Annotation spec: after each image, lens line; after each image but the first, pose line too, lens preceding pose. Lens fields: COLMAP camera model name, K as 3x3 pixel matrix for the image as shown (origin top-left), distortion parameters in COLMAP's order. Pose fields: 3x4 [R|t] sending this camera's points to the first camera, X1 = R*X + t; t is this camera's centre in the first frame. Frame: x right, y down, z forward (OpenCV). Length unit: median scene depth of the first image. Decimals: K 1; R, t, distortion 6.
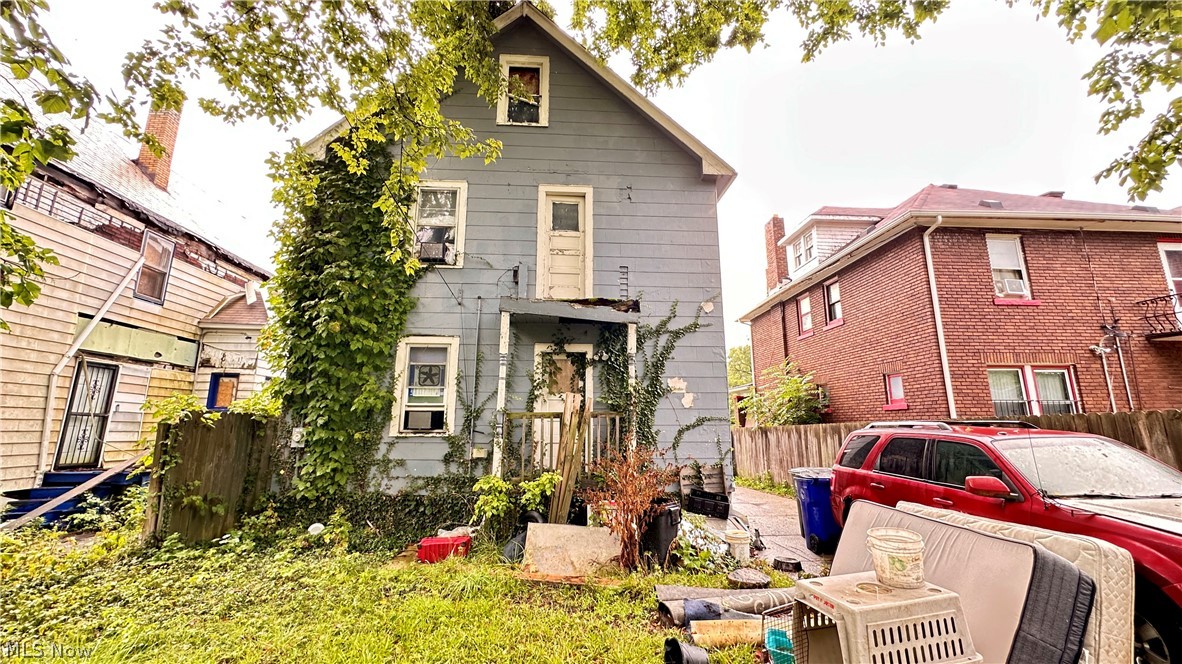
lens RADIAL K [[464.0, 0, 586.9], [0, 464.0, 330.8], [0, 0, 1]] dist [0.001193, 0.000241]
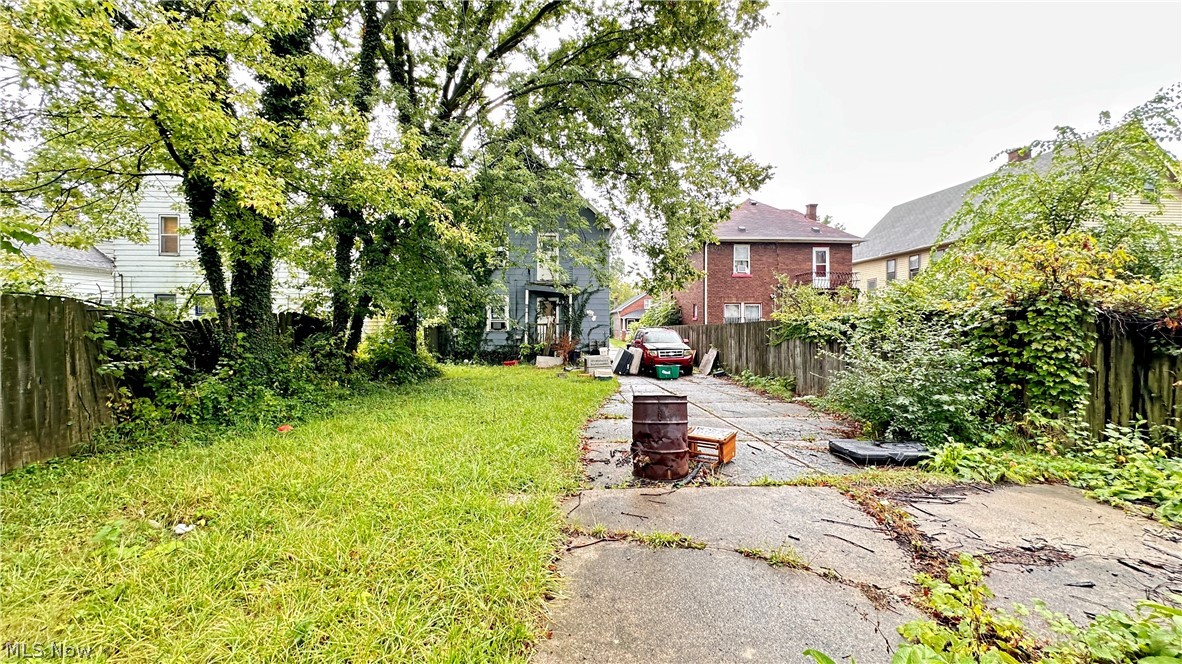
lens RADIAL K [[464.0, 0, 589.2], [0, 464.0, 333.5], [0, 0, 1]] dist [0.001193, 0.000241]
pose [[0.999974, -0.000401, 0.007245, 0.179411], [-0.001160, 0.976795, 0.214171, -0.365250], [-0.007163, -0.214174, 0.976769, -1.767794]]
